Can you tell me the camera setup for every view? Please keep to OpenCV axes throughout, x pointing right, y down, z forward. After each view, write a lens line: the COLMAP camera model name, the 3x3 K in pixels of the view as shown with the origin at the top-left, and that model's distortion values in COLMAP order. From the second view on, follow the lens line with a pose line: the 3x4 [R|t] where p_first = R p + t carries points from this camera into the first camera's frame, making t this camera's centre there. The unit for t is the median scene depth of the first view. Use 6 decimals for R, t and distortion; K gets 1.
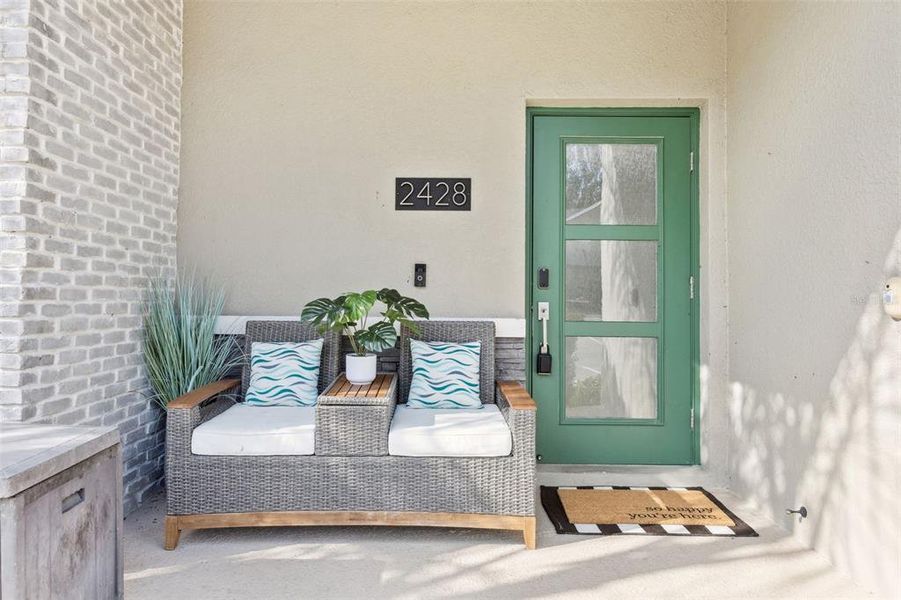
lens RADIAL K [[339.7, 0, 450.3], [0, 339.7, 298.2], [0, 0, 1]] dist [-0.002744, -0.000223]
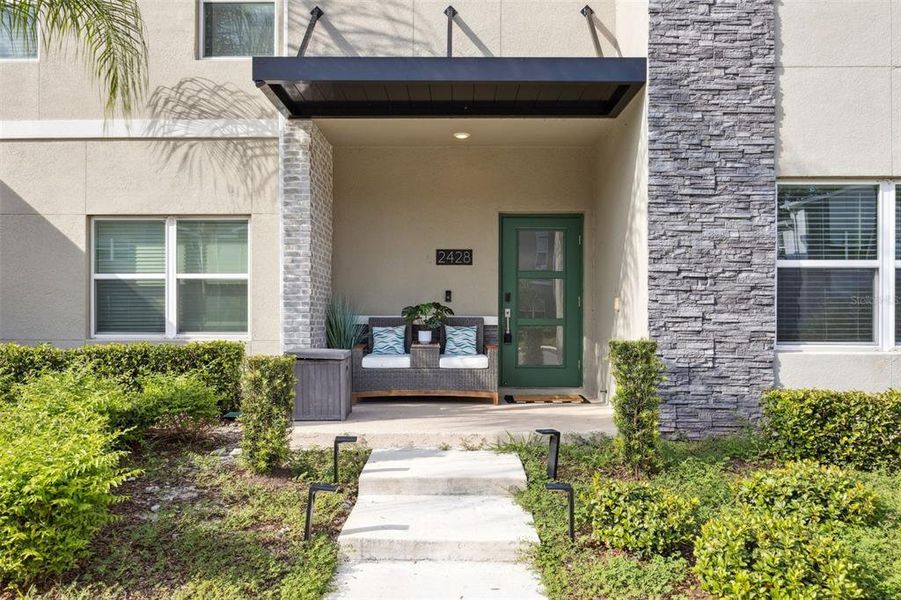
lens RADIAL K [[339.7, 0, 450.3], [0, 339.7, 298.2], [0, 0, 1]] dist [-0.002744, -0.000223]
pose [[0.999829, -0.002932, -0.018250, -0.042220], [0.002104, 0.998975, -0.045218, 0.044796], [0.018364, 0.045171, 0.998810, -1.217350]]
